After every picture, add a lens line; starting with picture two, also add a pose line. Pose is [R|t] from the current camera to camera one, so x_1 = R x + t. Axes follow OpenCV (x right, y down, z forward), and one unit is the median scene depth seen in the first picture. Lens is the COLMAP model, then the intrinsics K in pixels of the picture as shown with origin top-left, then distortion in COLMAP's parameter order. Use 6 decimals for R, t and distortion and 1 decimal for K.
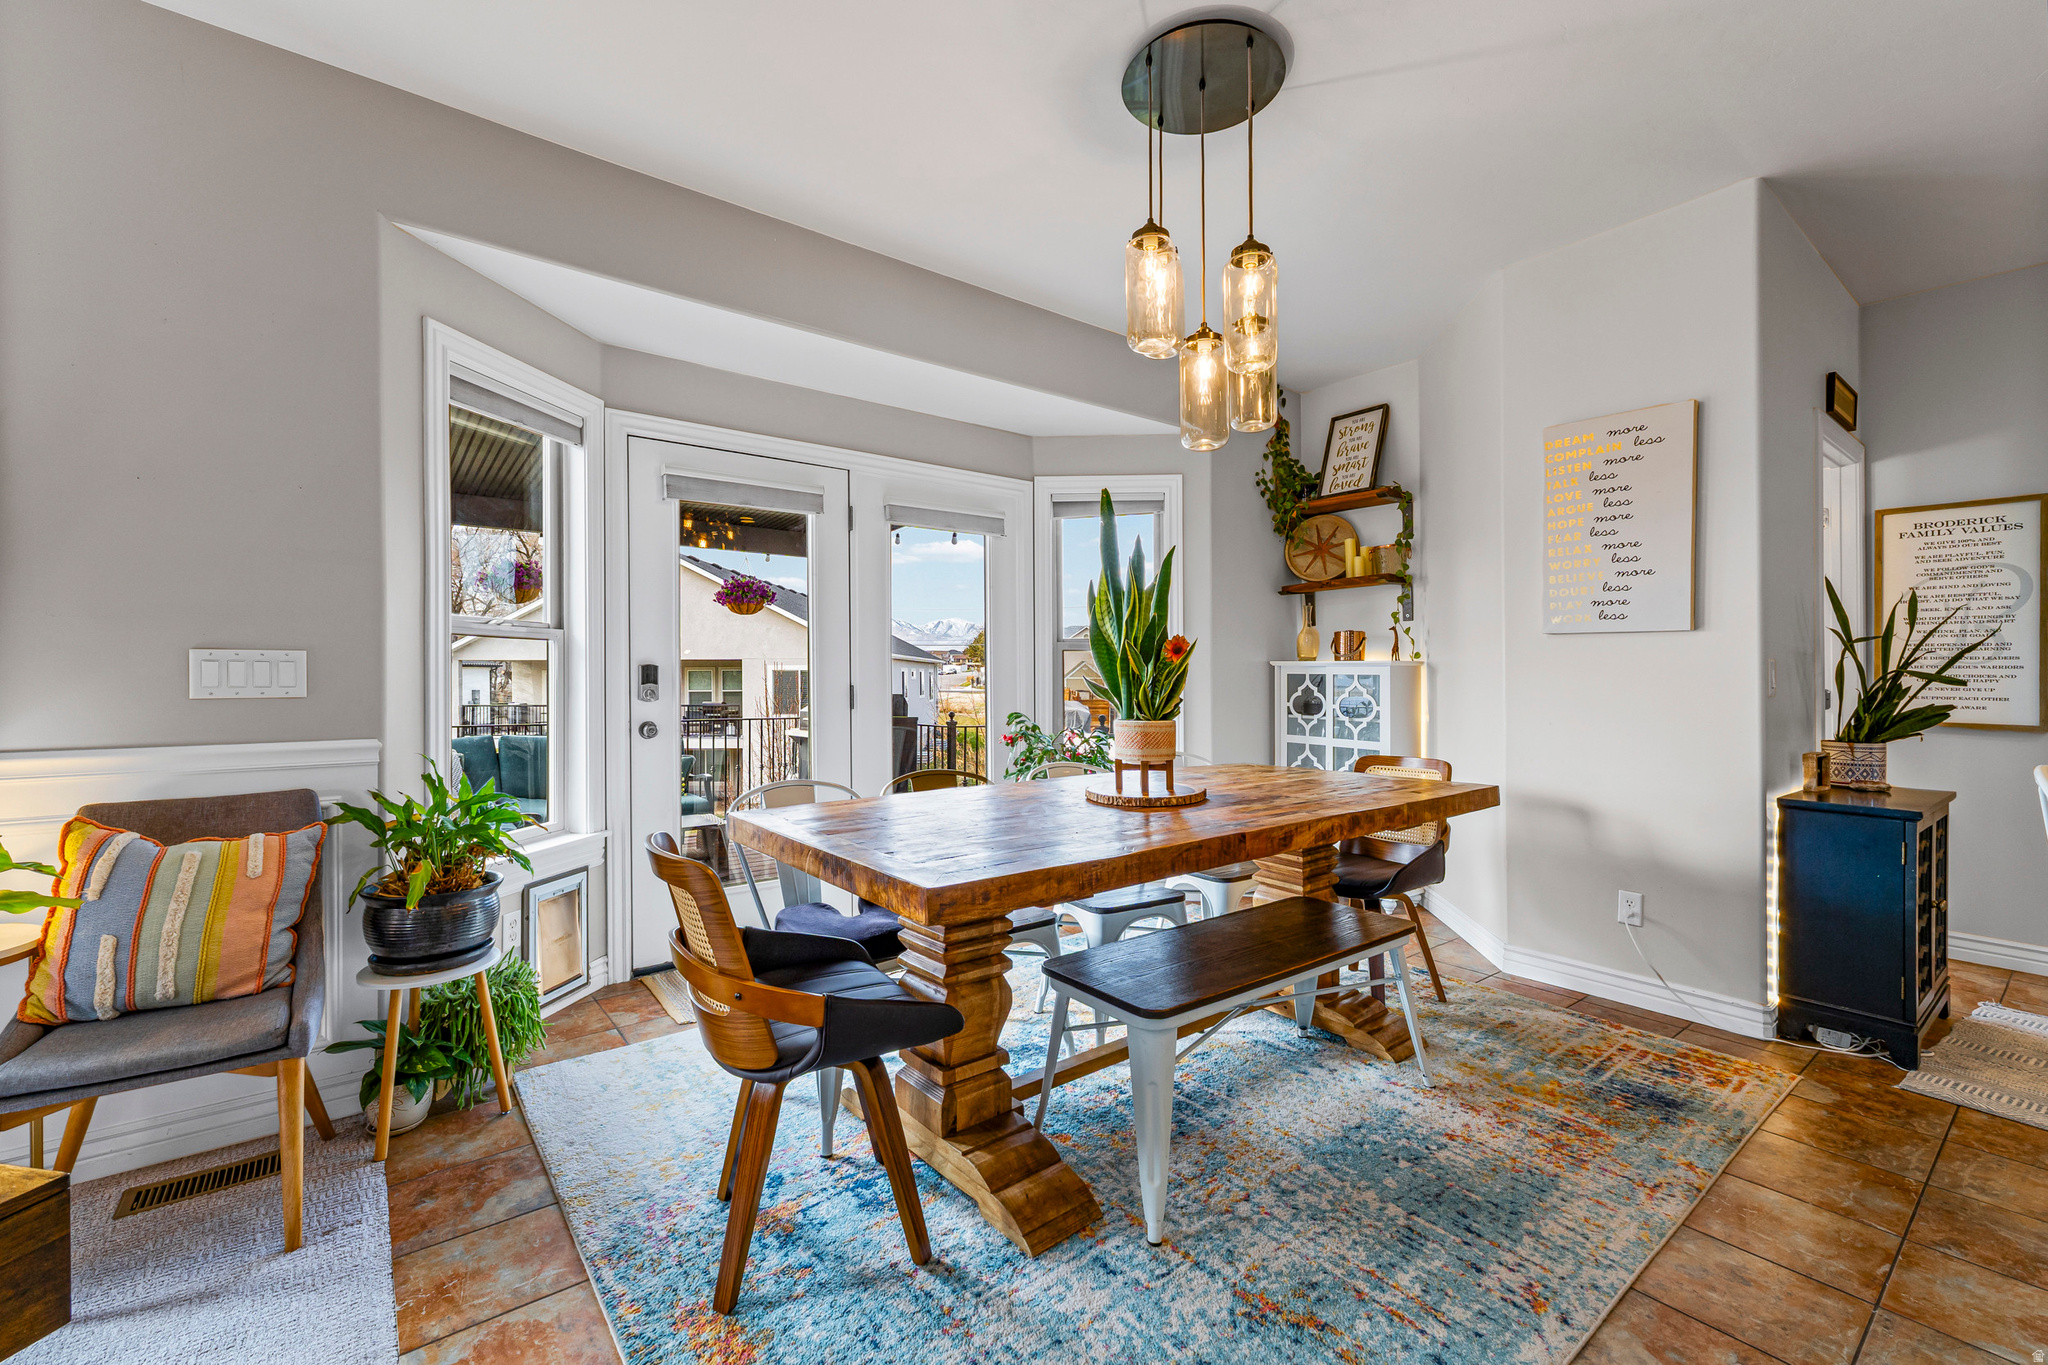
lens RADIAL K [[872.8, 0, 1024.0], [0, 872.8, 682.5], [0, 0, 1]] dist [-0.001380, -0.000008]
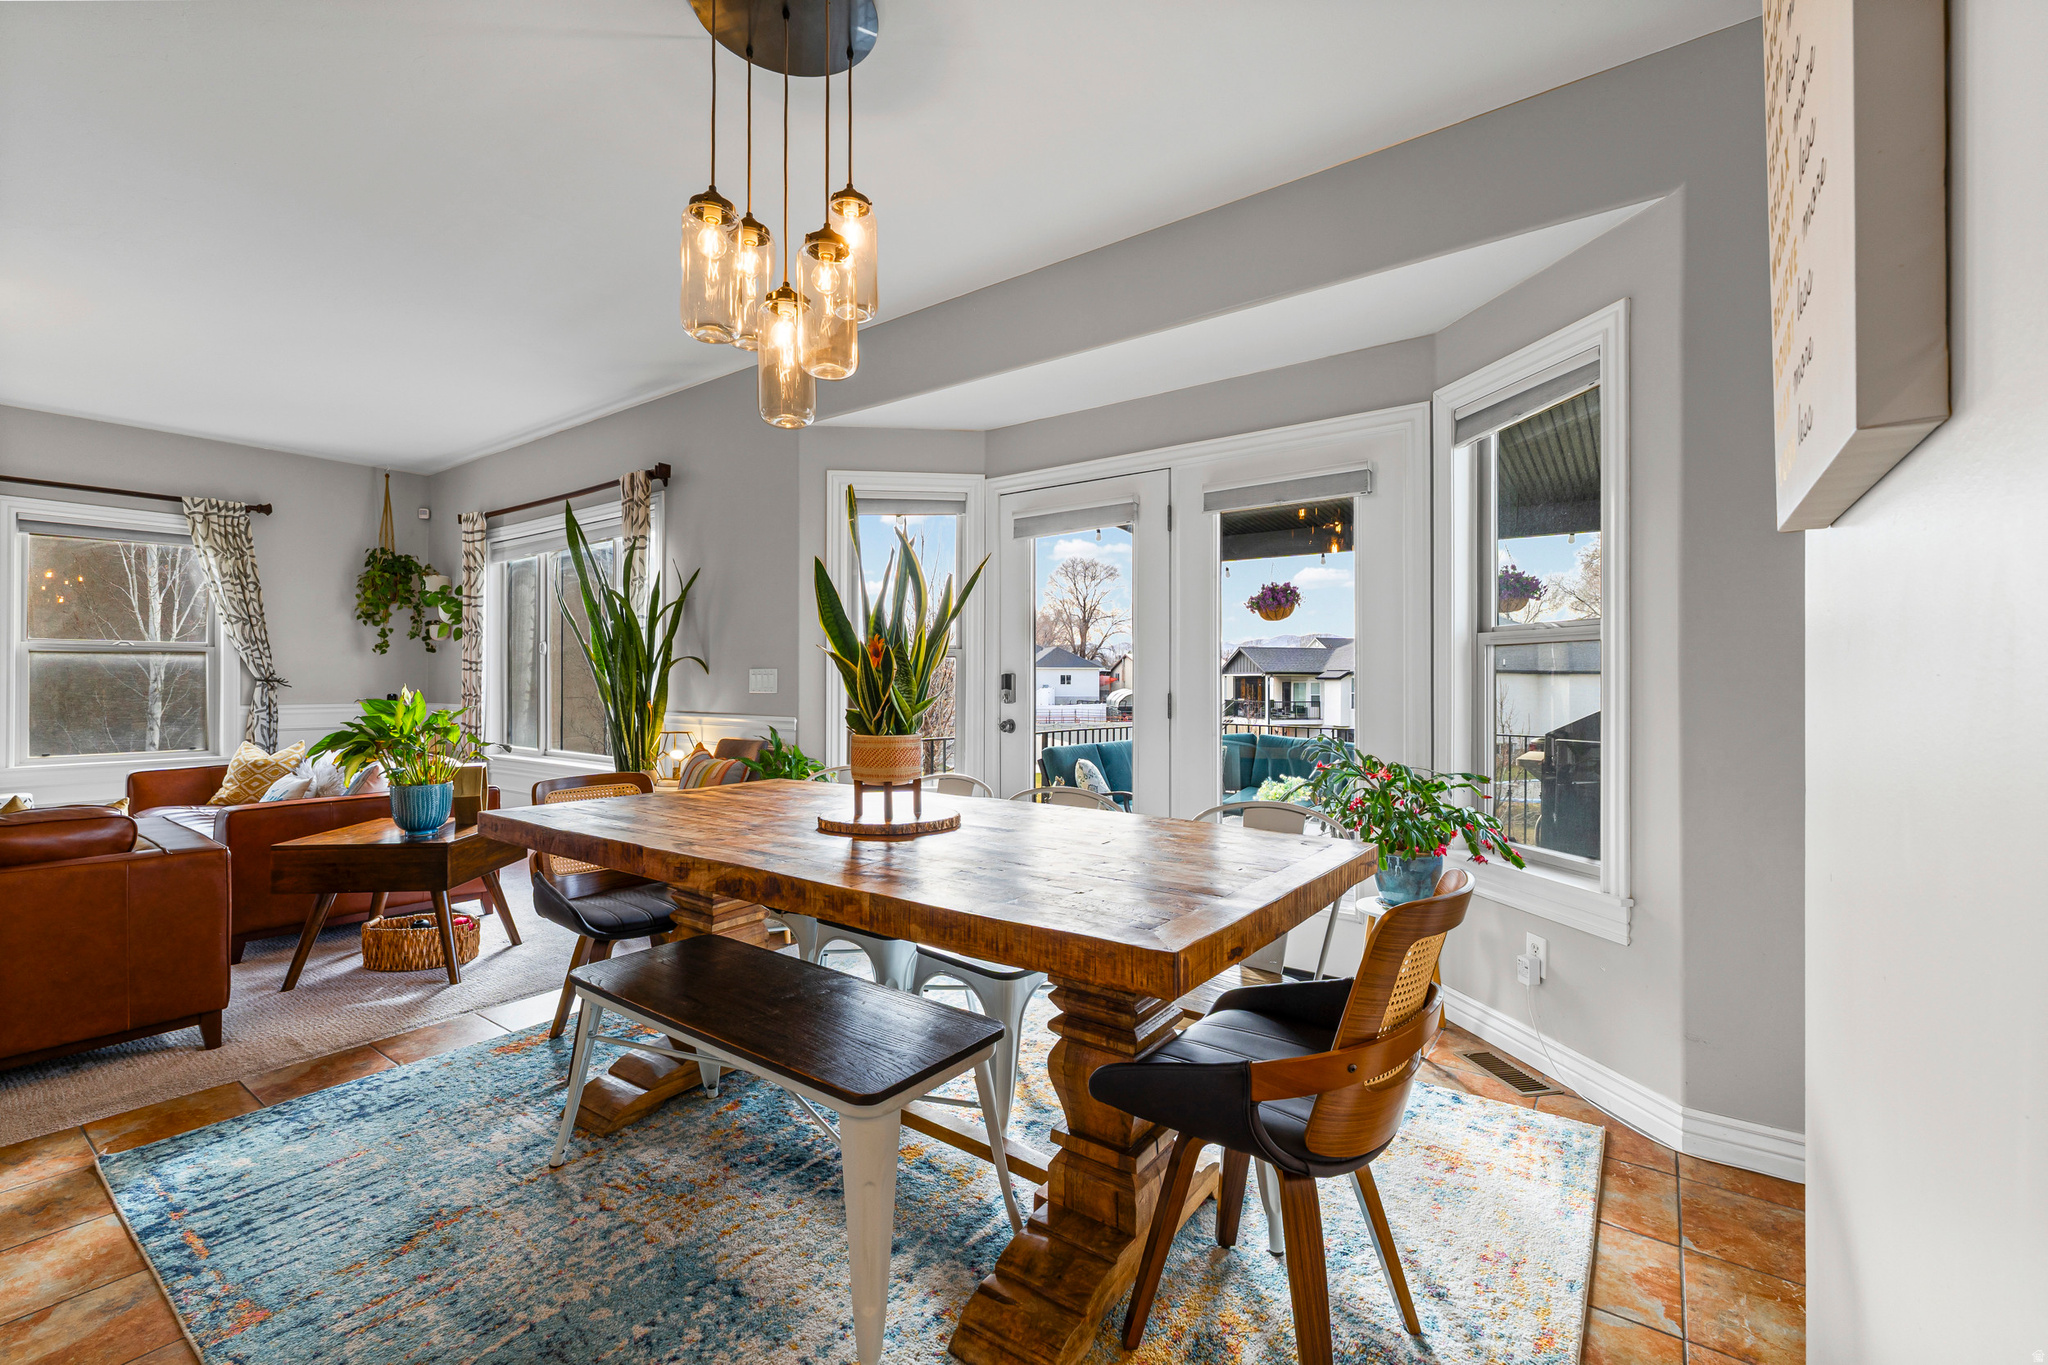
lens RADIAL K [[872.8, 0, 1024.0], [0, 872.8, 682.5], [0, 0, 1]] dist [-0.001380, -0.000008]
pose [[0.270631, 0.001925, -0.962681, 1.006650], [-0.014234, 0.999897, -0.002002, -0.008288], [0.962578, 0.014245, 0.270630, 0.893486]]
